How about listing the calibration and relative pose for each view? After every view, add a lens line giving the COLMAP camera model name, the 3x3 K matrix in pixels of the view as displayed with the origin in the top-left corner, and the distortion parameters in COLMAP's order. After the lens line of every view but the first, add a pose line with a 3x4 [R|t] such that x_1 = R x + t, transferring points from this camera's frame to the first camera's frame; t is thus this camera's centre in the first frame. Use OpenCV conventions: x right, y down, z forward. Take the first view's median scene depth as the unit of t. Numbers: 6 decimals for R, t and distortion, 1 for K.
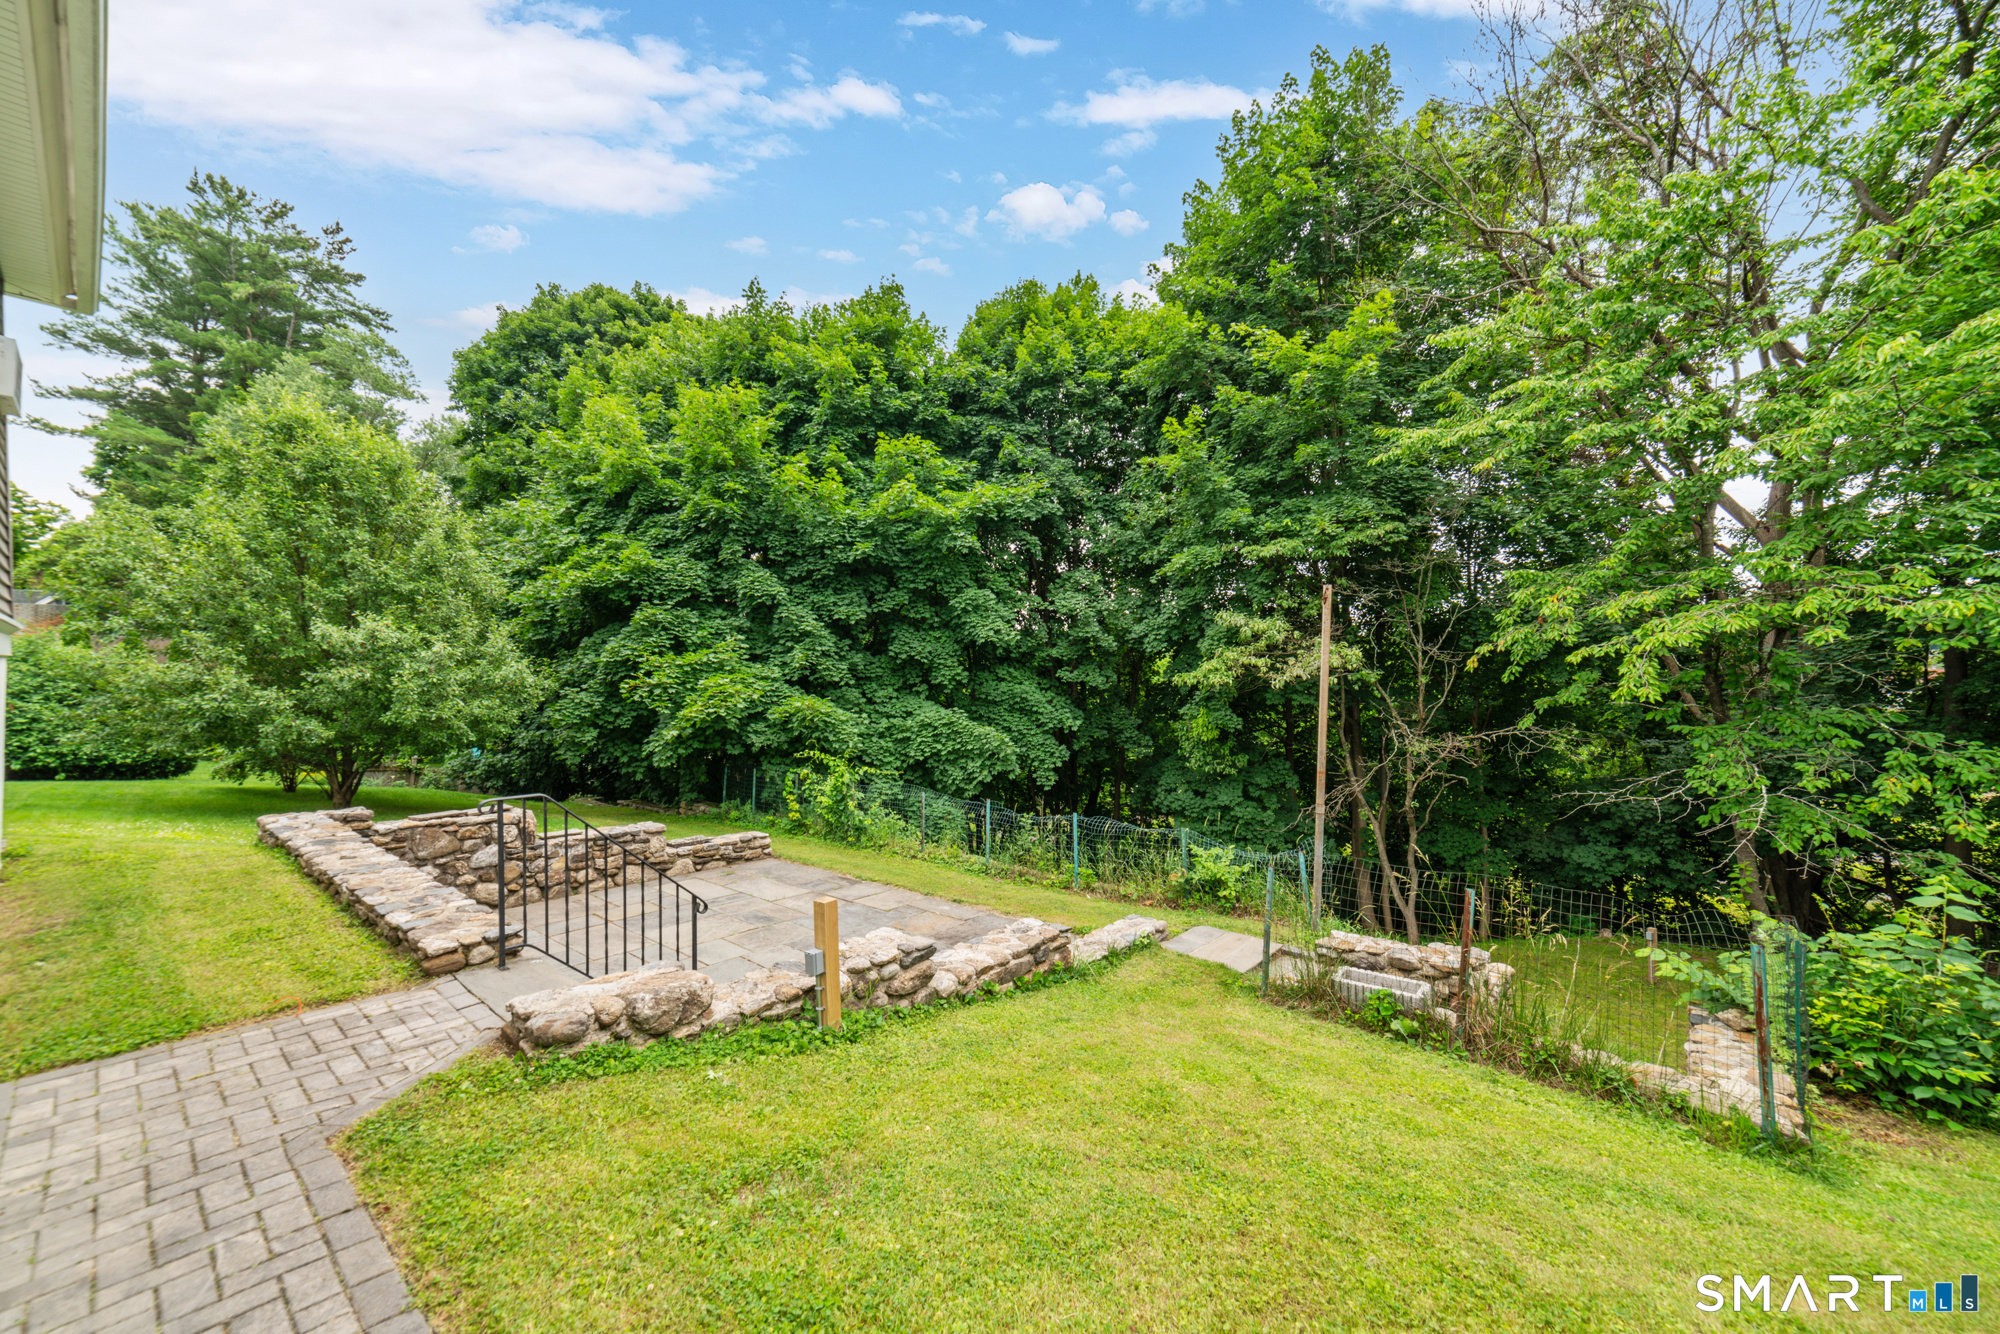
lens RADIAL K [[780.8, 0, 1000.0], [0, 780.8, 667.0], [0, 0, 1]] dist [0.000024, -0.000008]
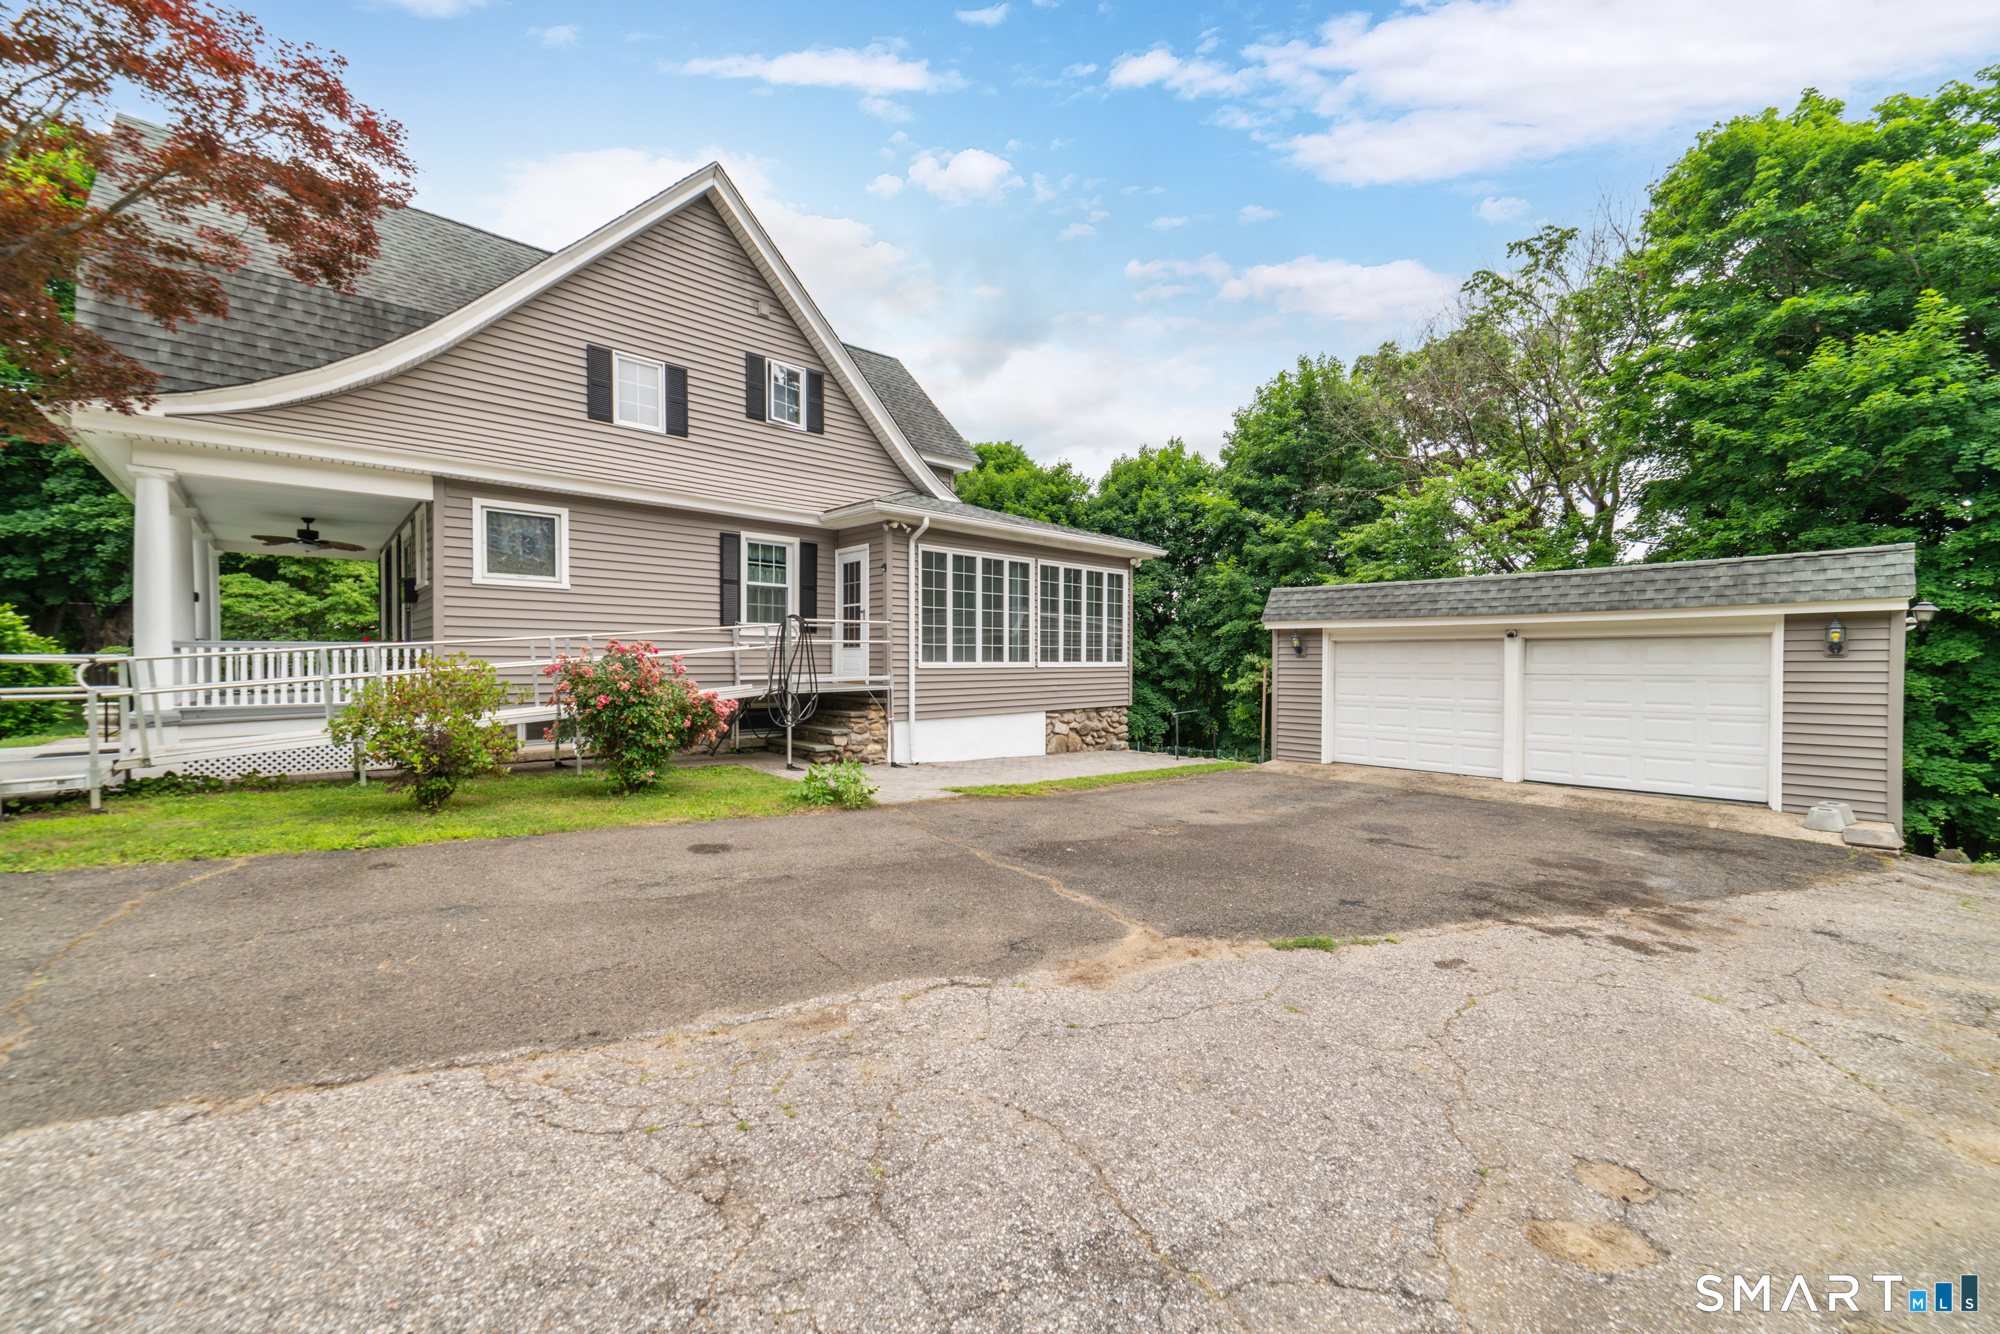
lens RADIAL K [[780.8, 0, 1000.0], [0, 780.8, 667.0], [0, 0, 1]] dist [0.000024, -0.000008]
pose [[0.994237, -0.001329, -0.107199, -0.112466], [0.002303, 0.999957, 0.008965, -0.049413], [0.107183, -0.009160, 0.994197, -0.899534]]
